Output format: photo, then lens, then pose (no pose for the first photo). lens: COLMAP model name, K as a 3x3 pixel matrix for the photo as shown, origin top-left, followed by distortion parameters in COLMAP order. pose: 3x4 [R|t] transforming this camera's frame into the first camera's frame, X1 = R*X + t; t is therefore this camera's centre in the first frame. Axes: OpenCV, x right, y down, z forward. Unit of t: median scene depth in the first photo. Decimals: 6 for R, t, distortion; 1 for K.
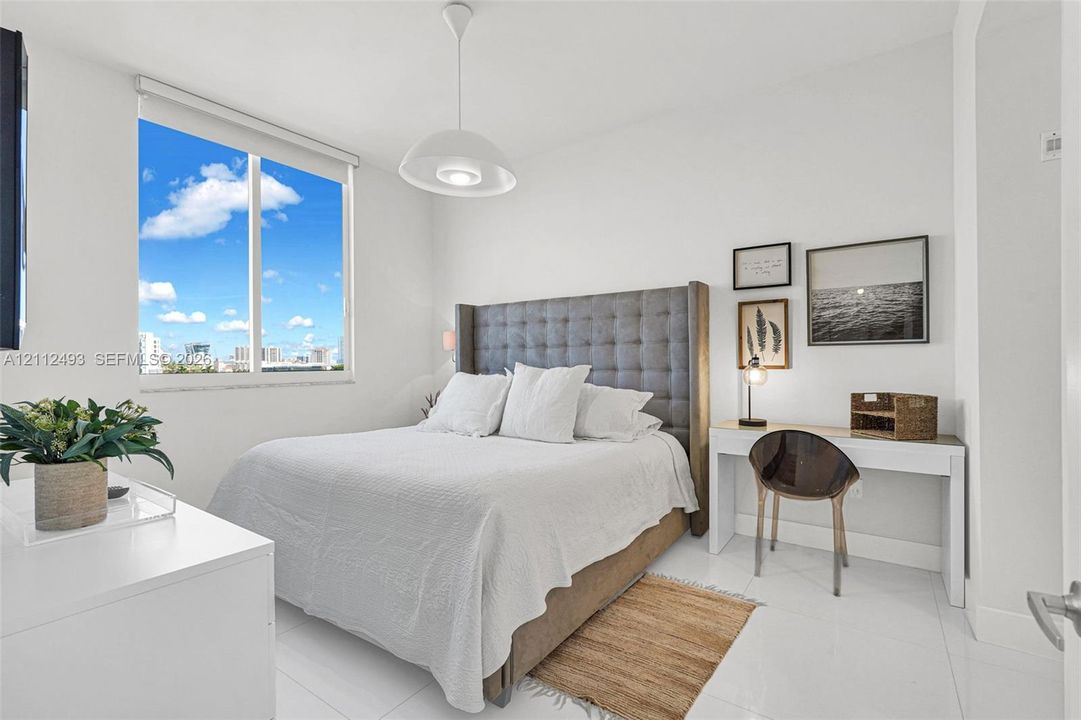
lens RADIAL K [[488.4, 0, 539.1], [0, 488.4, 362.1], [0, 0, 1]] dist [-0.022223, 0.011169]
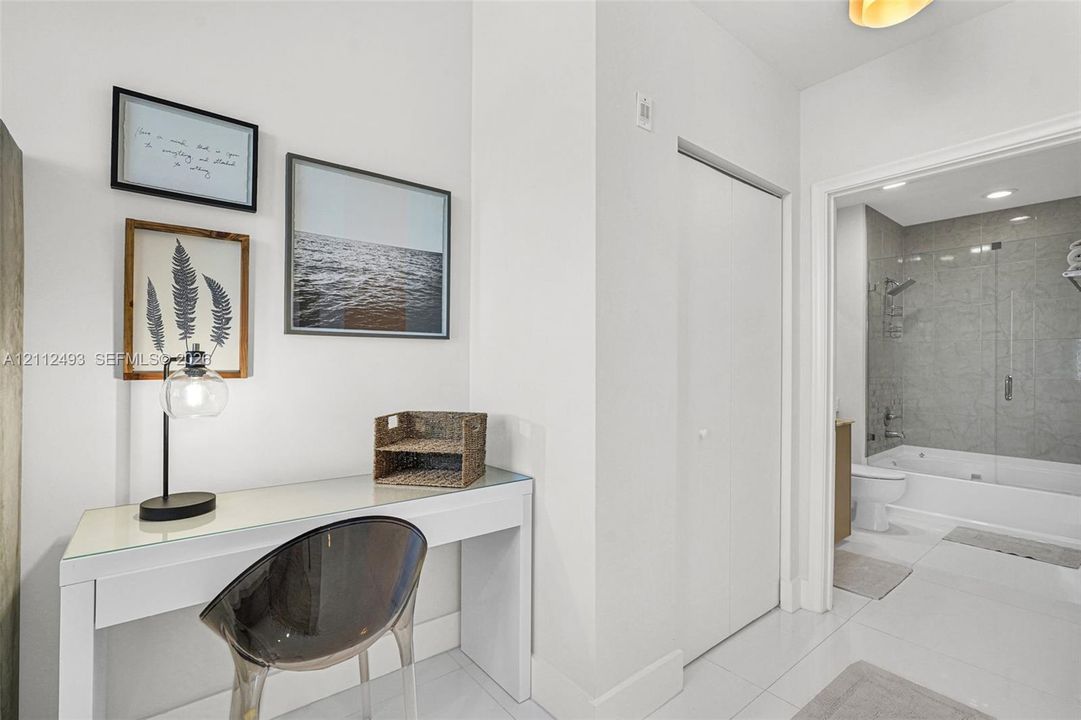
lens RADIAL K [[488.4, 0, 539.1], [0, 488.4, 362.1], [0, 0, 1]] dist [-0.022223, 0.011169]
pose [[0.275184, 0.014668, 0.961280, 0.123336], [-0.003567, 0.999892, -0.014237, 0.004483], [-0.961385, 0.000489, 0.275207, 0.601005]]
